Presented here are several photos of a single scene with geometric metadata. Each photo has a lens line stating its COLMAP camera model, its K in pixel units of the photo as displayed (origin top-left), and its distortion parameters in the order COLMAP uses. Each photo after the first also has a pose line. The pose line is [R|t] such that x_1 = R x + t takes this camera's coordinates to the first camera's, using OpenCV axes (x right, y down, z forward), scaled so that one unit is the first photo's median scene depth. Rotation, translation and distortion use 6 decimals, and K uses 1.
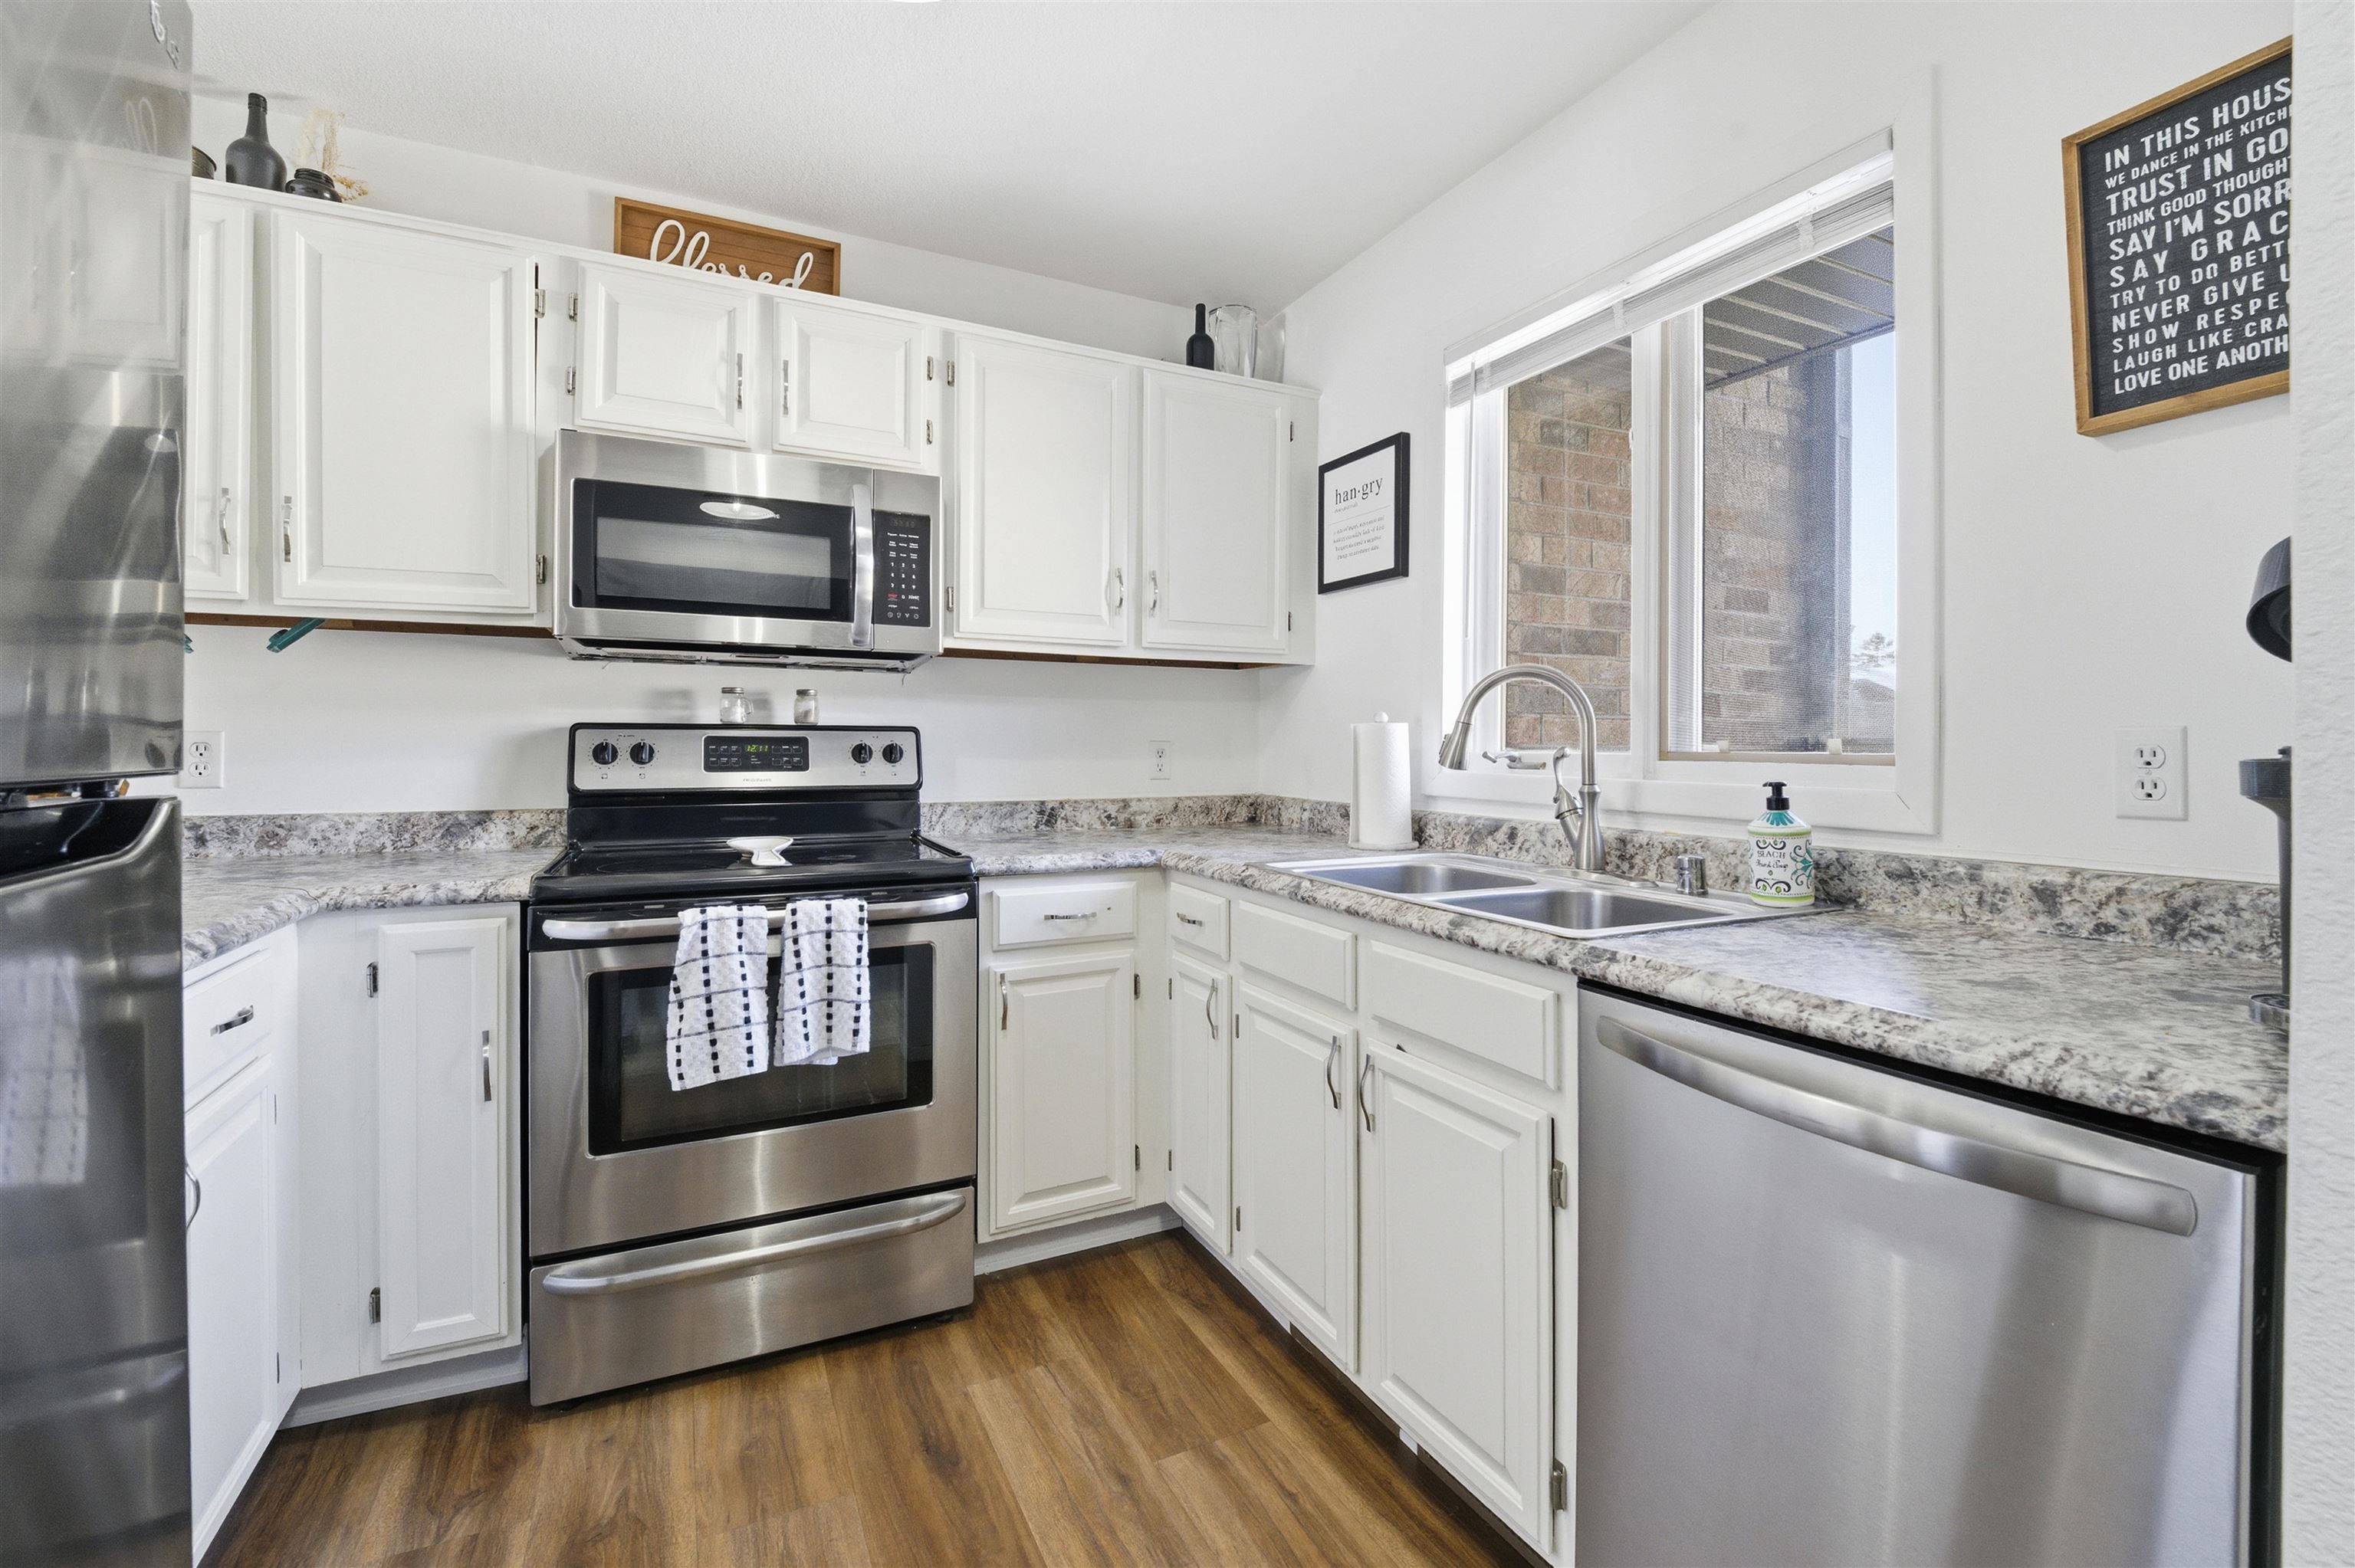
lens RADIAL K [[1011.8, 0, 1175.4], [0, 1011.8, 754.2], [0, 0, 1]] dist [-0.000371, -0.000071]
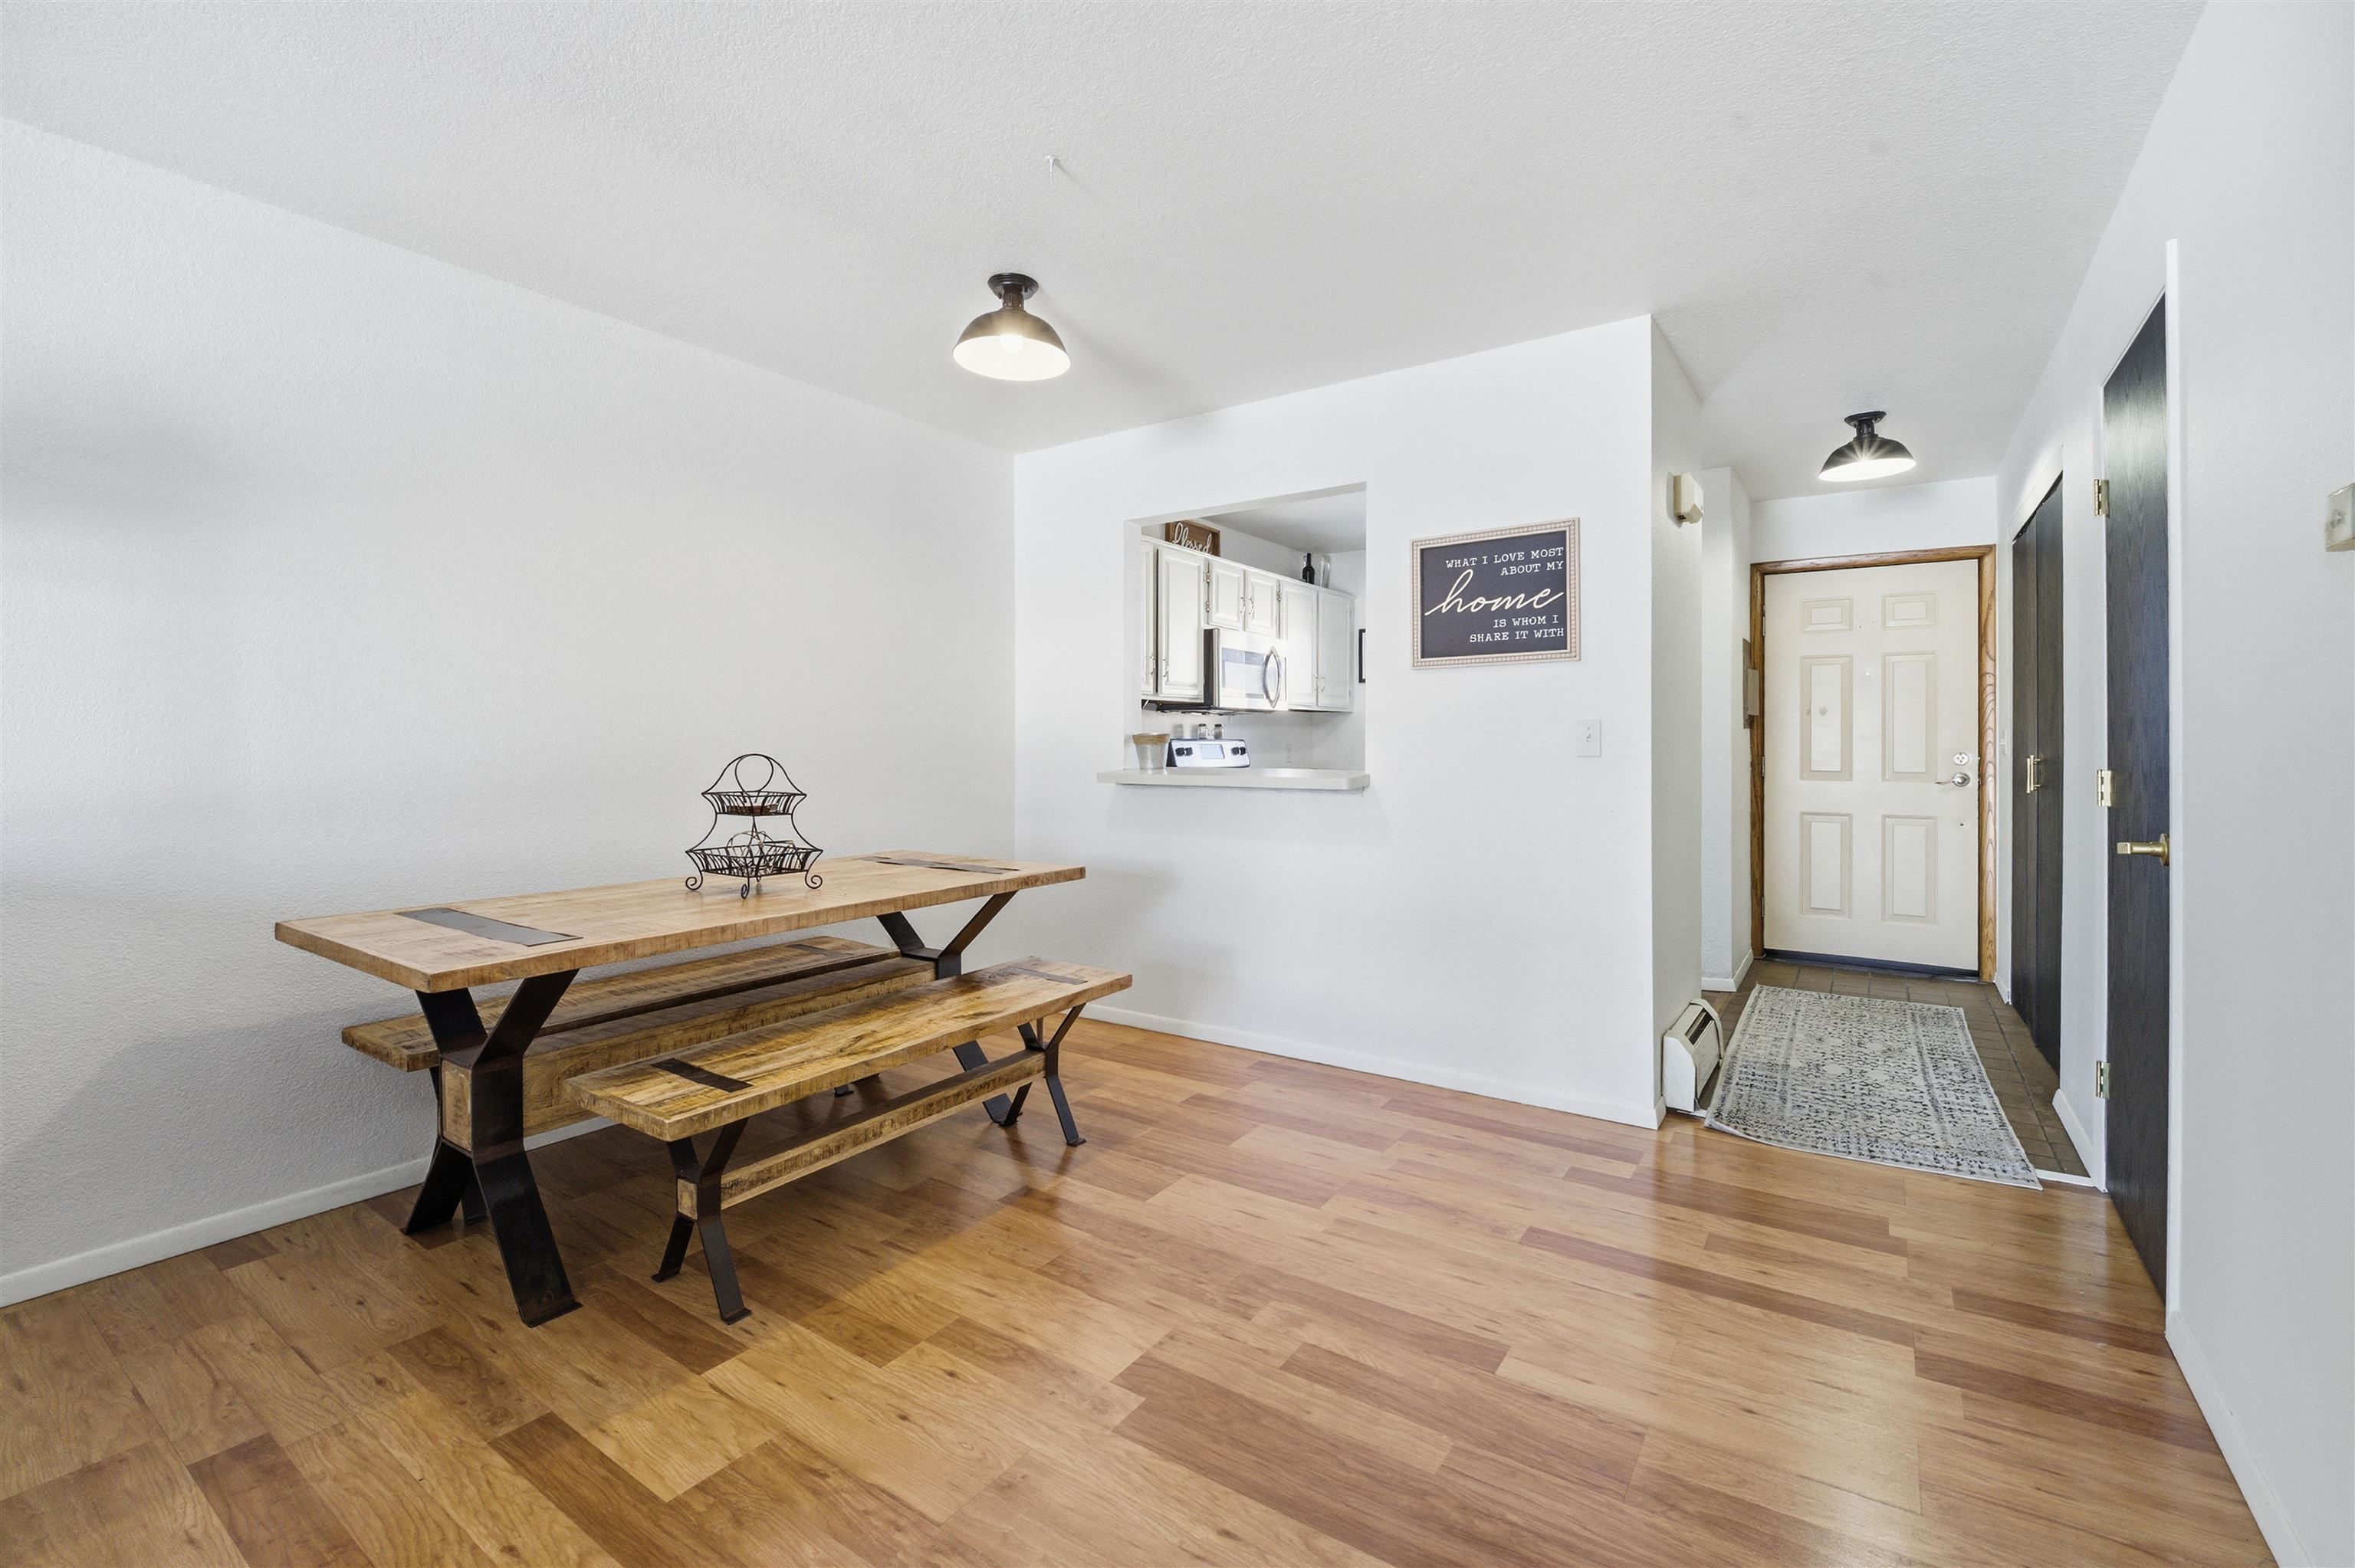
lens RADIAL K [[1011.8, 0, 1175.4], [0, 1011.8, 754.2], [0, 0, 1]] dist [-0.000371, -0.000071]
pose [[0.872910, -0.011095, 0.487756, -1.406272], [0.010735, 0.999936, 0.003534, 0.002504], [-0.487764, 0.002151, 0.872973, -0.894175]]
